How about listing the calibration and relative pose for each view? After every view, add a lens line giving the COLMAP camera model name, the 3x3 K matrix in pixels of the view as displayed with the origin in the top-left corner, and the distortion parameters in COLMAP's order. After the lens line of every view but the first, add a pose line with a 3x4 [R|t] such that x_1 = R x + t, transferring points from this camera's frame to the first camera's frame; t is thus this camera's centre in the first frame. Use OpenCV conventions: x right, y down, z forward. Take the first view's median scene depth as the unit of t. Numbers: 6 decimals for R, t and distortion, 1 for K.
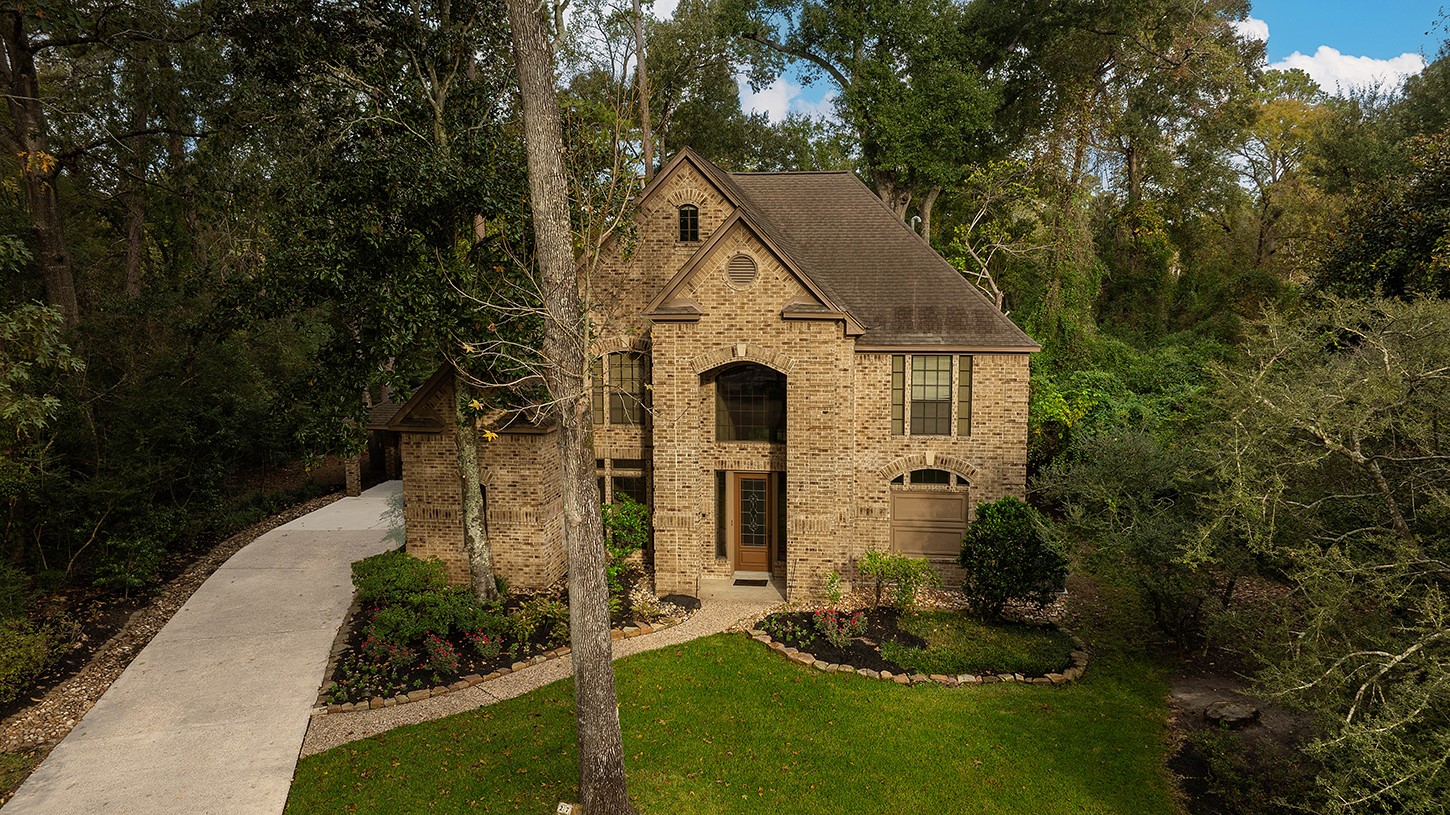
lens RADIAL K [[1029.5, 0, 723.5], [0, 1029.5, 409.2], [0, 0, 1]] dist [0.000199, 0.006557]
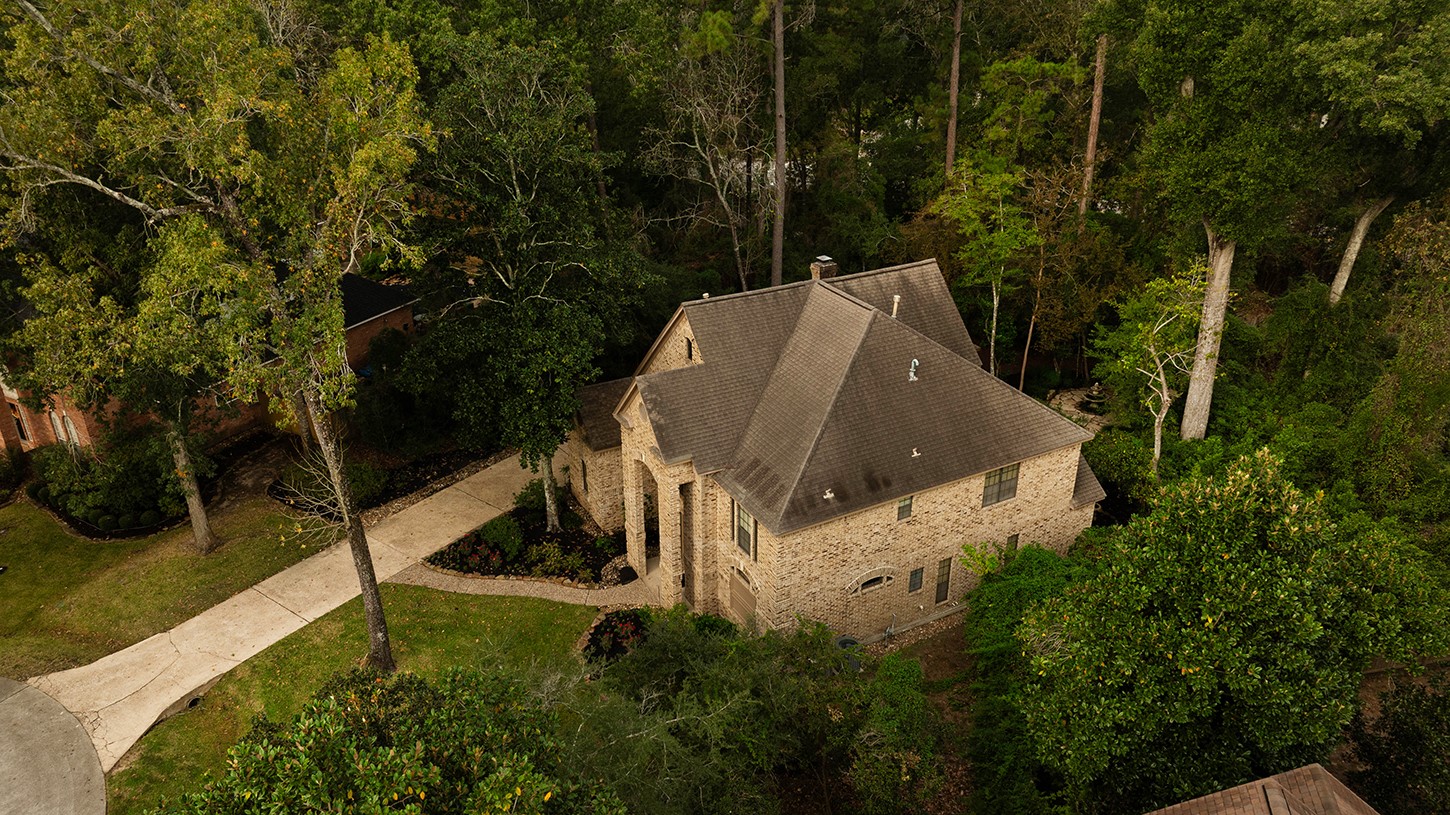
lens RADIAL K [[1029.5, 0, 726.8], [0, 1029.5, 407.6], [0, 0, 1]] dist [0.000199, 0.006557]
pose [[0.622173, 0.340407, -0.705000, 1.146829], [-0.098244, 0.927351, 0.361066, -0.688114], [0.776691, -0.155384, 0.610415, 0.130575]]
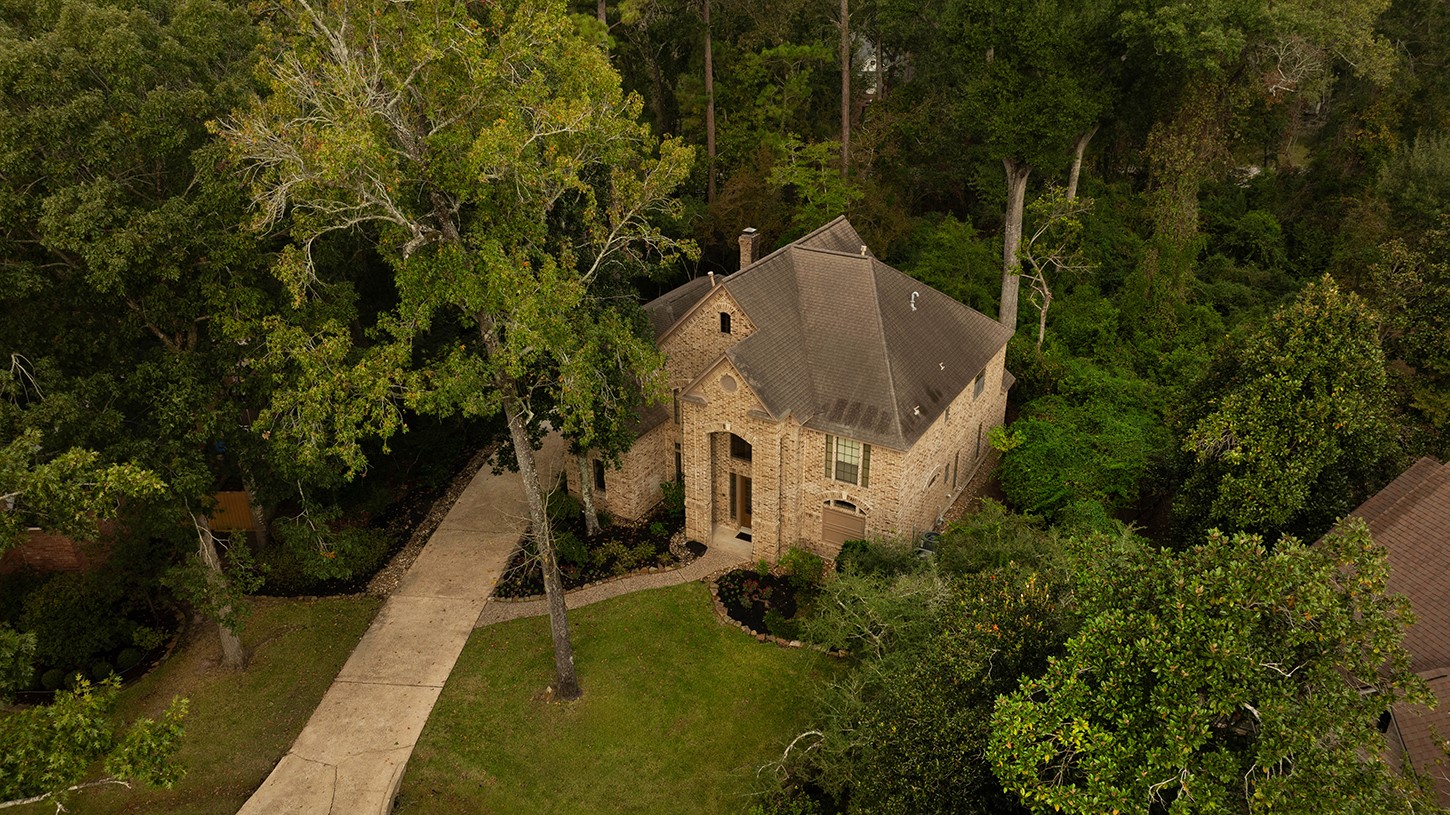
lens RADIAL K [[1029.5, 0, 721.8], [0, 1029.5, 407.8], [0, 0, 1]] dist [0.000199, 0.006557]
pose [[0.934352, 0.152402, -0.322117, 0.529810], [-0.042917, 0.945479, 0.322843, -0.611097], [0.353757, -0.287825, 0.889951, -0.493547]]
